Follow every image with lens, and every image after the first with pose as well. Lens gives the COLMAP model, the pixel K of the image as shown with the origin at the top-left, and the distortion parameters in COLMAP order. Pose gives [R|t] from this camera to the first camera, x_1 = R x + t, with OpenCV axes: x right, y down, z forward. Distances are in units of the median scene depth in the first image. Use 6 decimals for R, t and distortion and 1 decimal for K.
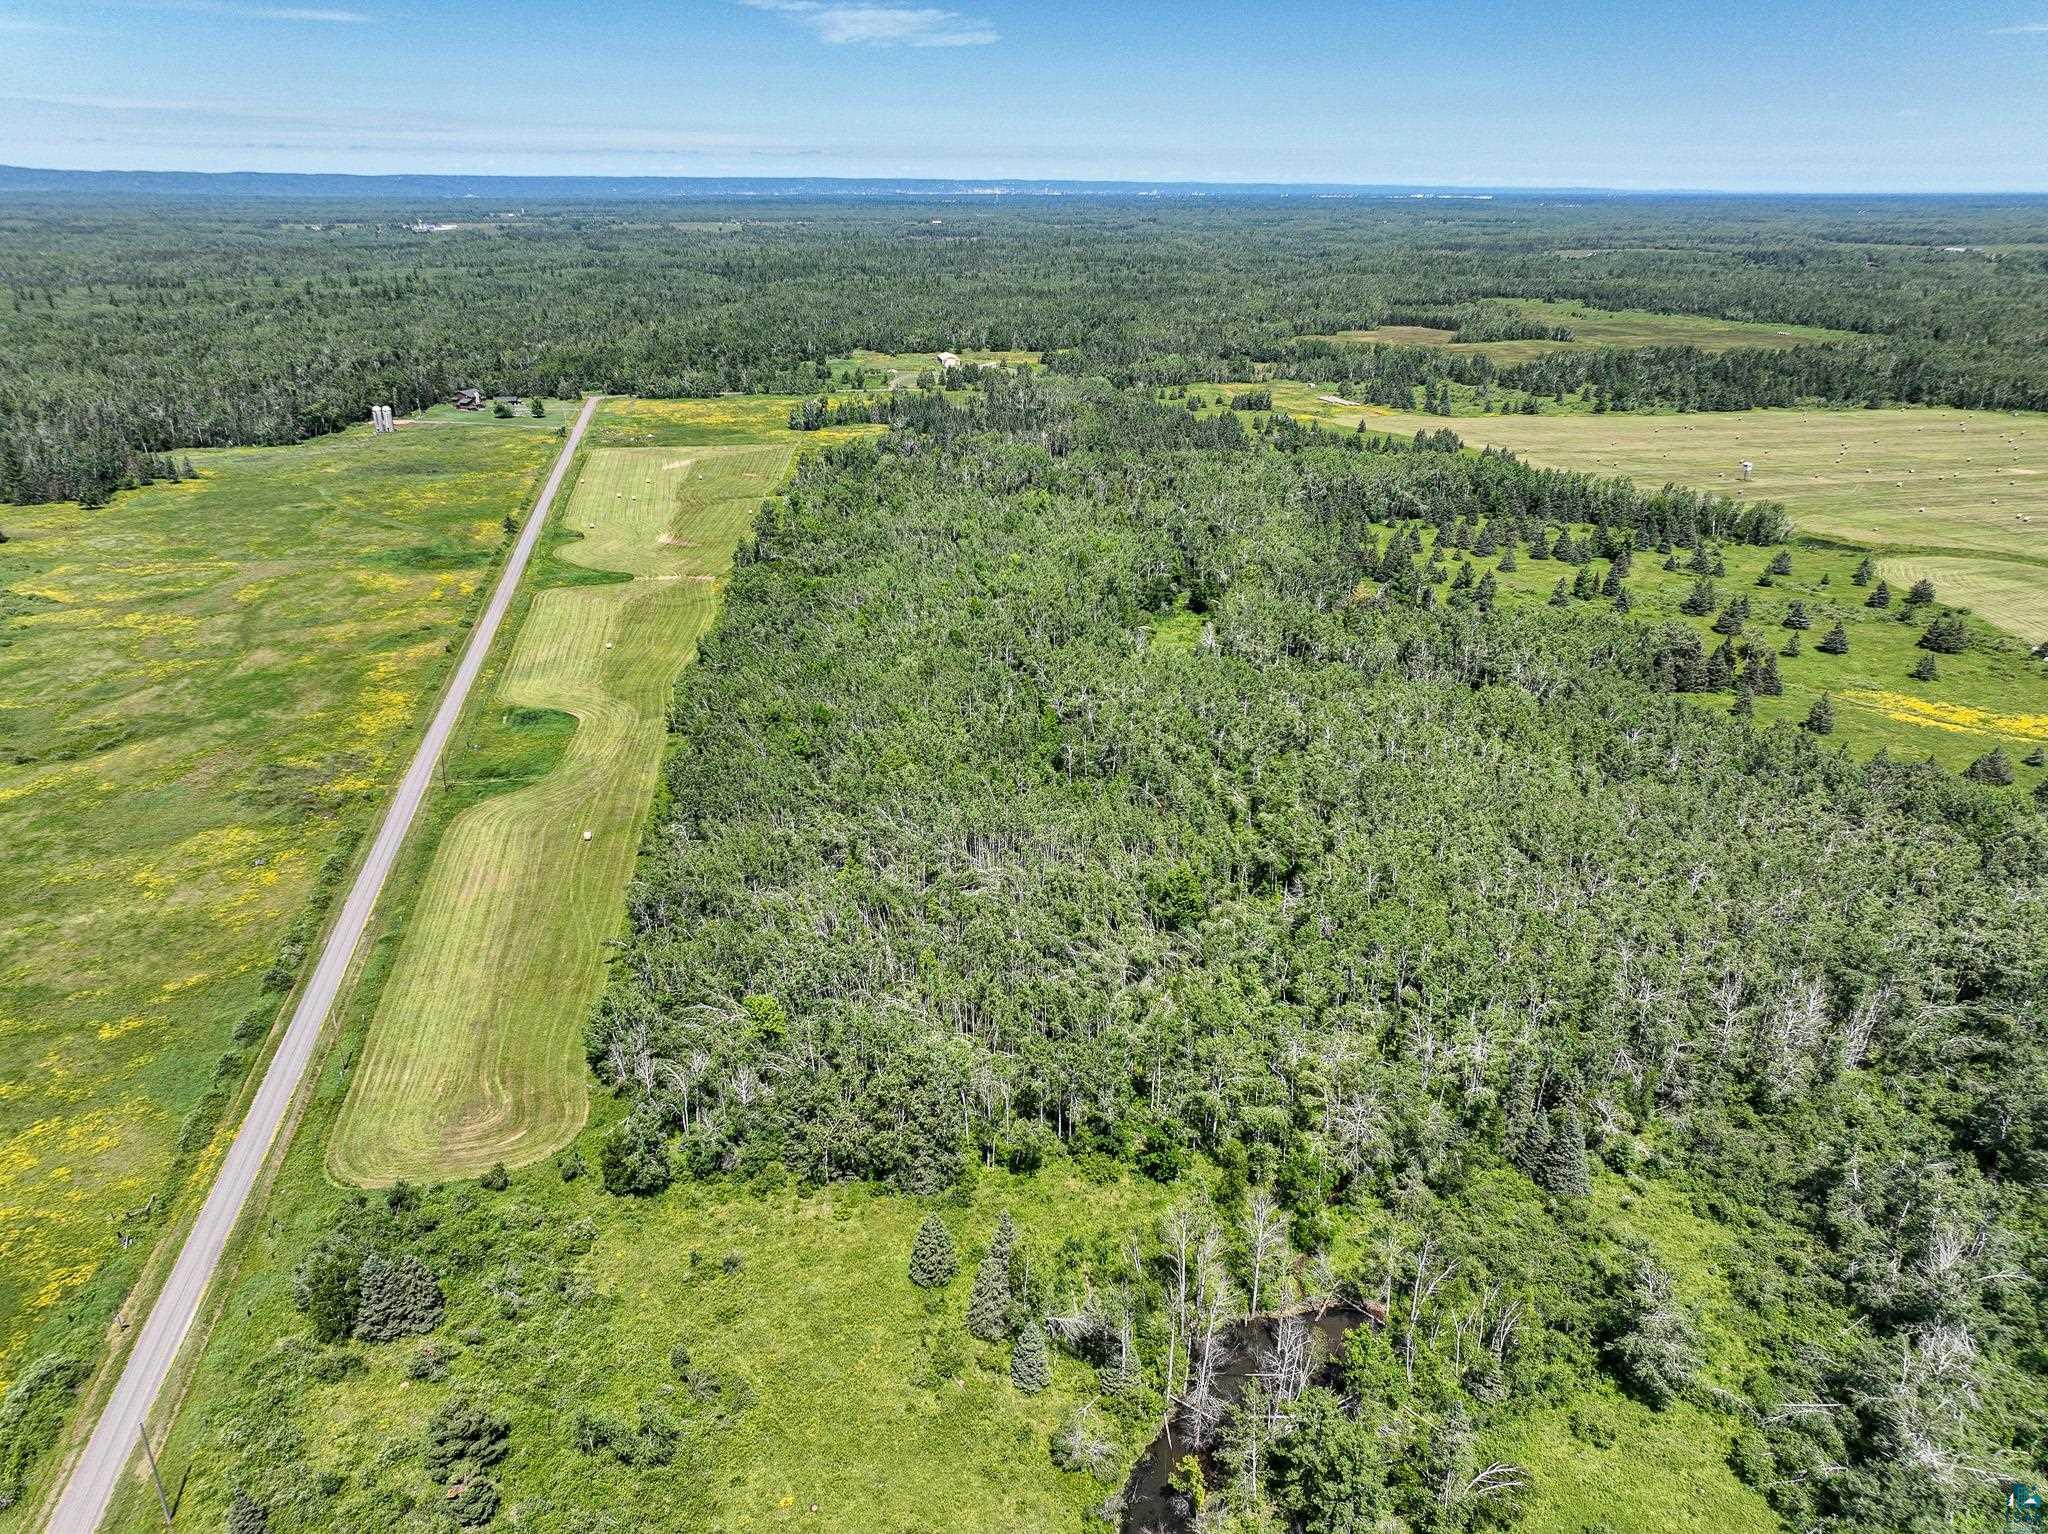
lens RADIAL K [[1427.1, 0, 1024.0], [0, 1427.1, 767.0], [0, 0, 1]] dist [0.002092, 0.003415]
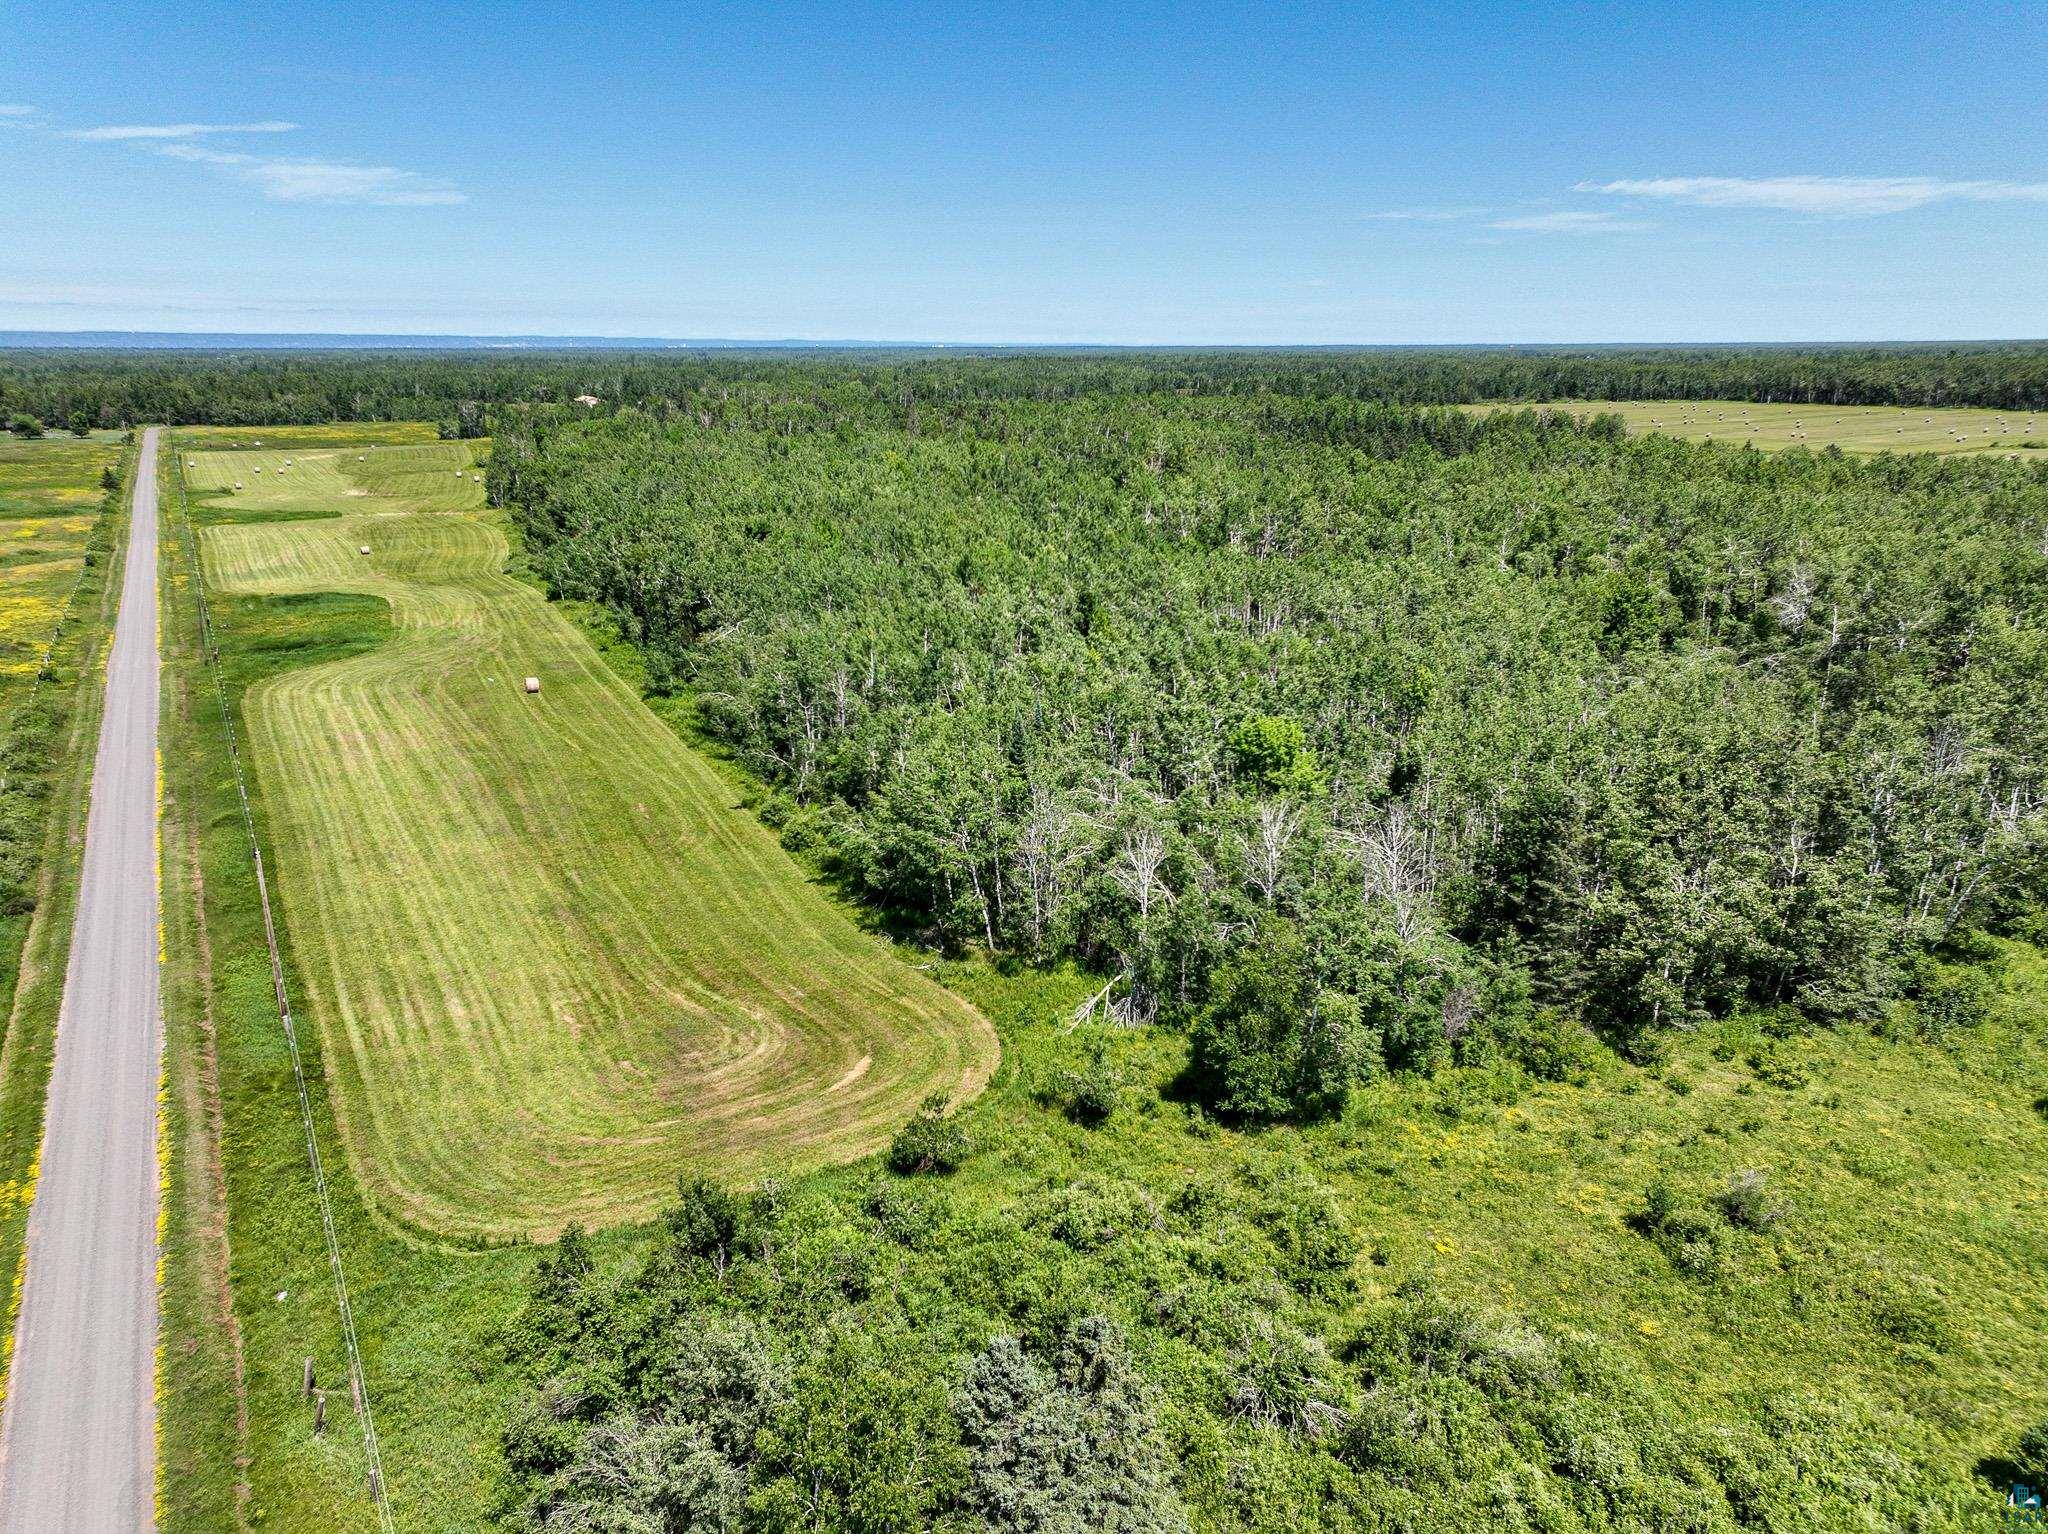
lens RADIAL K [[1427.1, 0, 1024.0], [0, 1427.1, 767.0], [0, 0, 1]] dist [0.002092, 0.003415]
pose [[0.951169, -0.091609, 0.294764, -0.269835], [0.120247, 0.989474, -0.080508, 0.137447], [-0.284286, 0.112021, 0.952173, 0.389862]]
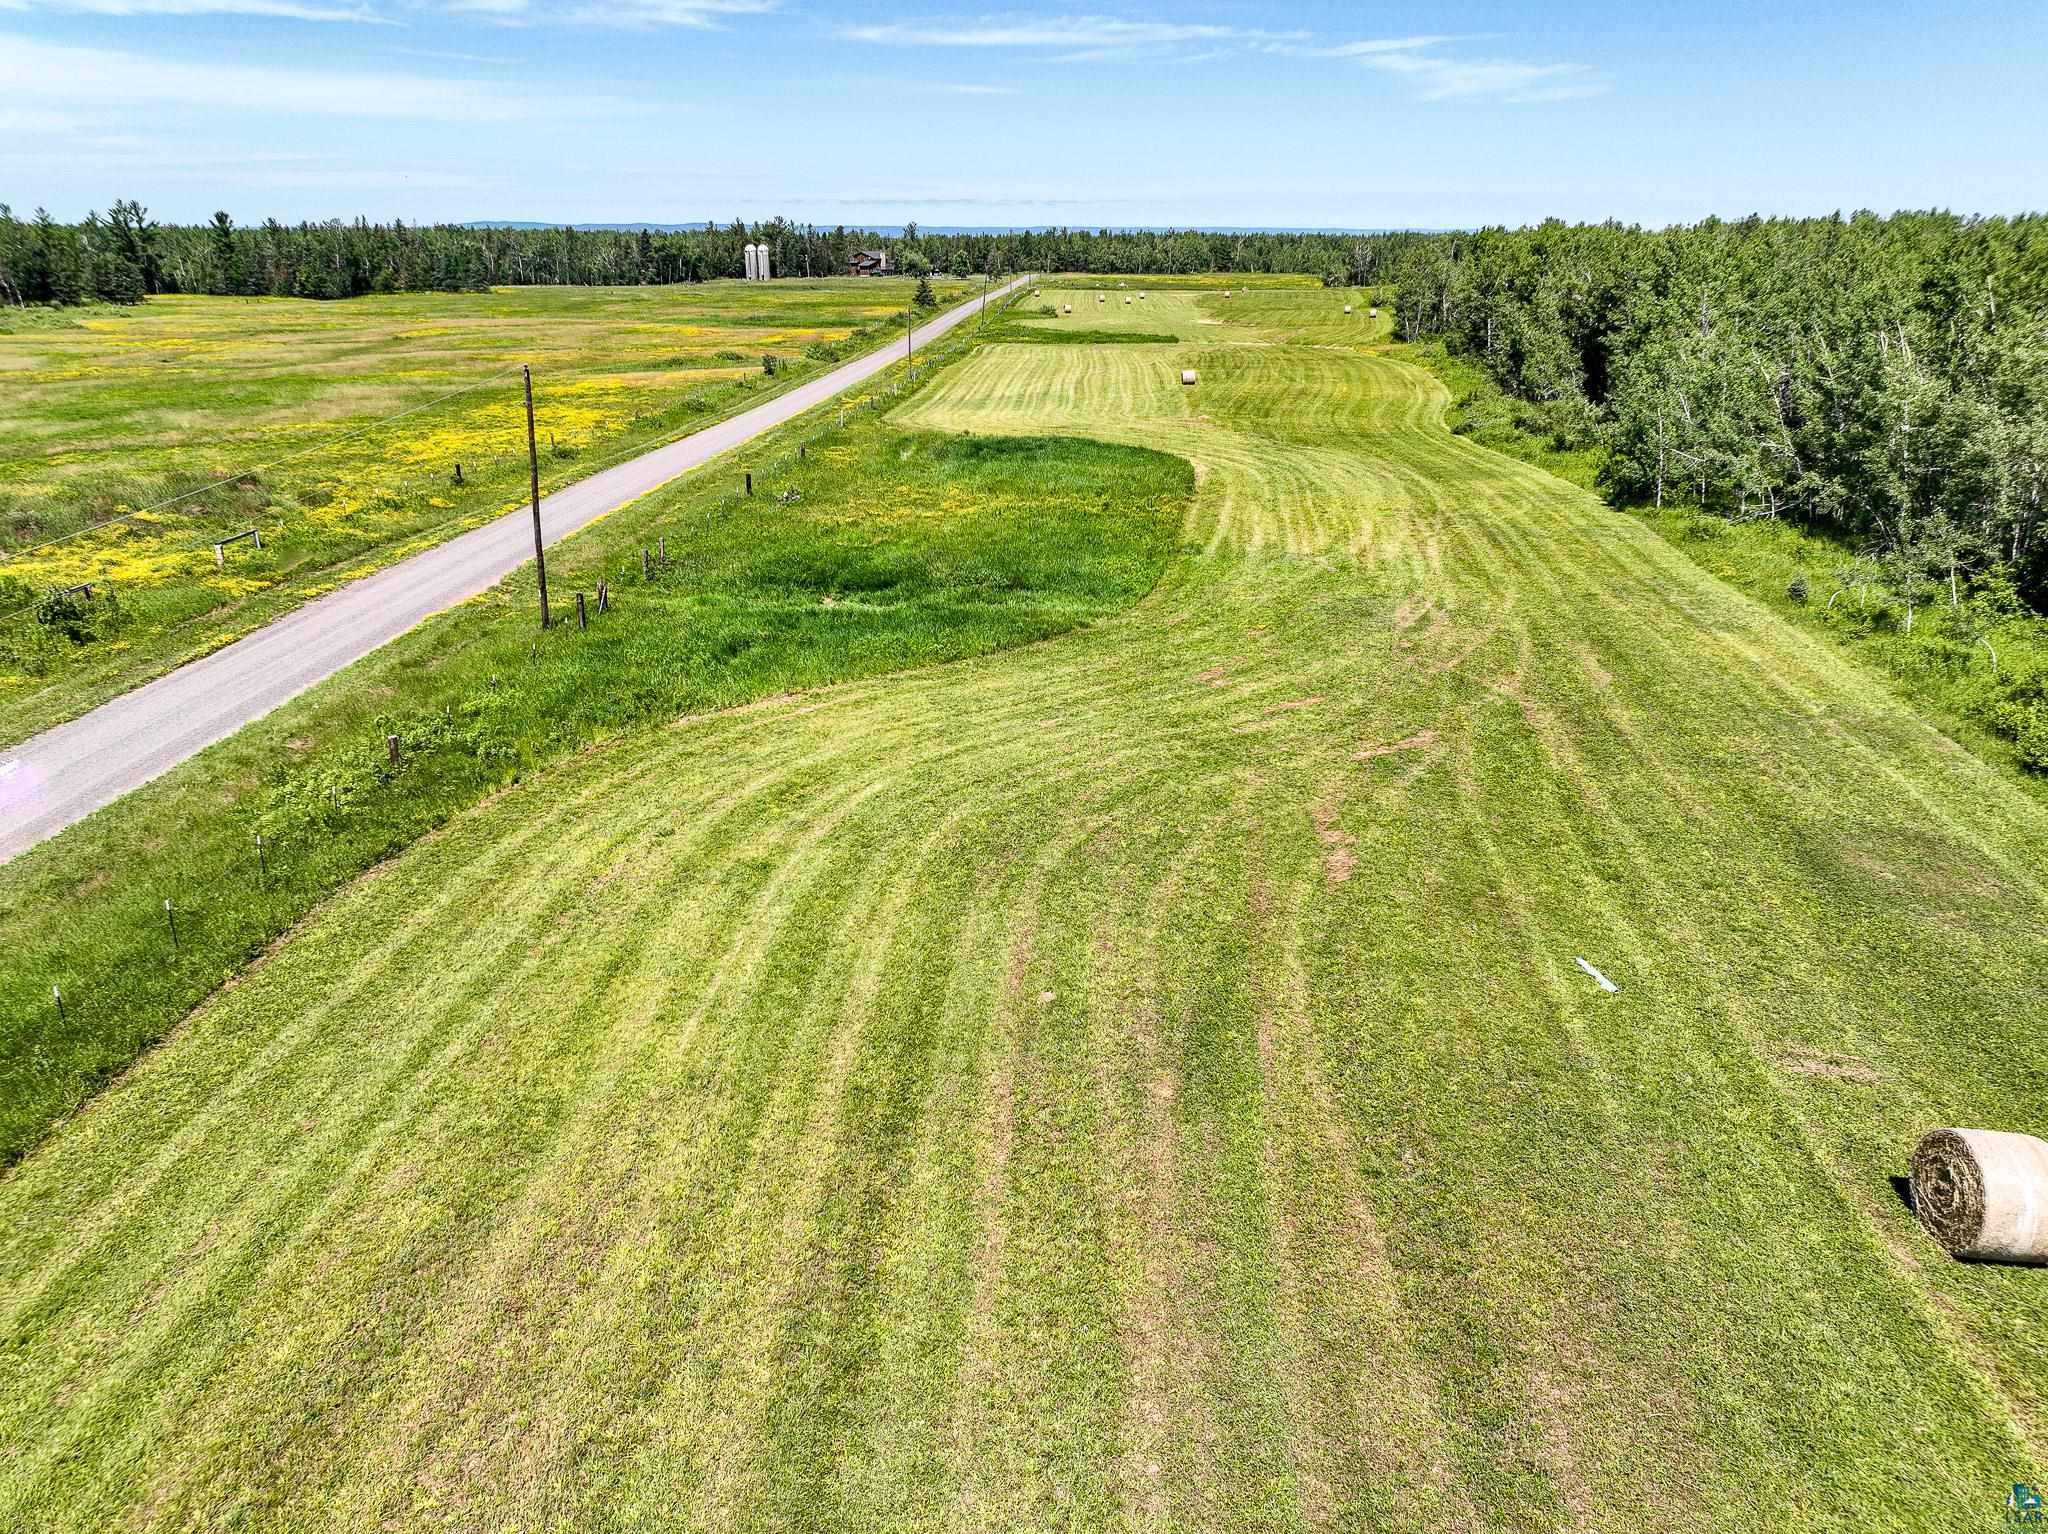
lens RADIAL K [[1427.1, 0, 1024.0], [0, 1427.1, 767.0], [0, 0, 1]] dist [0.002092, 0.003415]
pose [[0.967520, 0.084877, -0.238120, -0.313226], [-0.092809, 0.995435, -0.022278, 0.030770], [0.235142, 0.043654, 0.970980, 0.857968]]
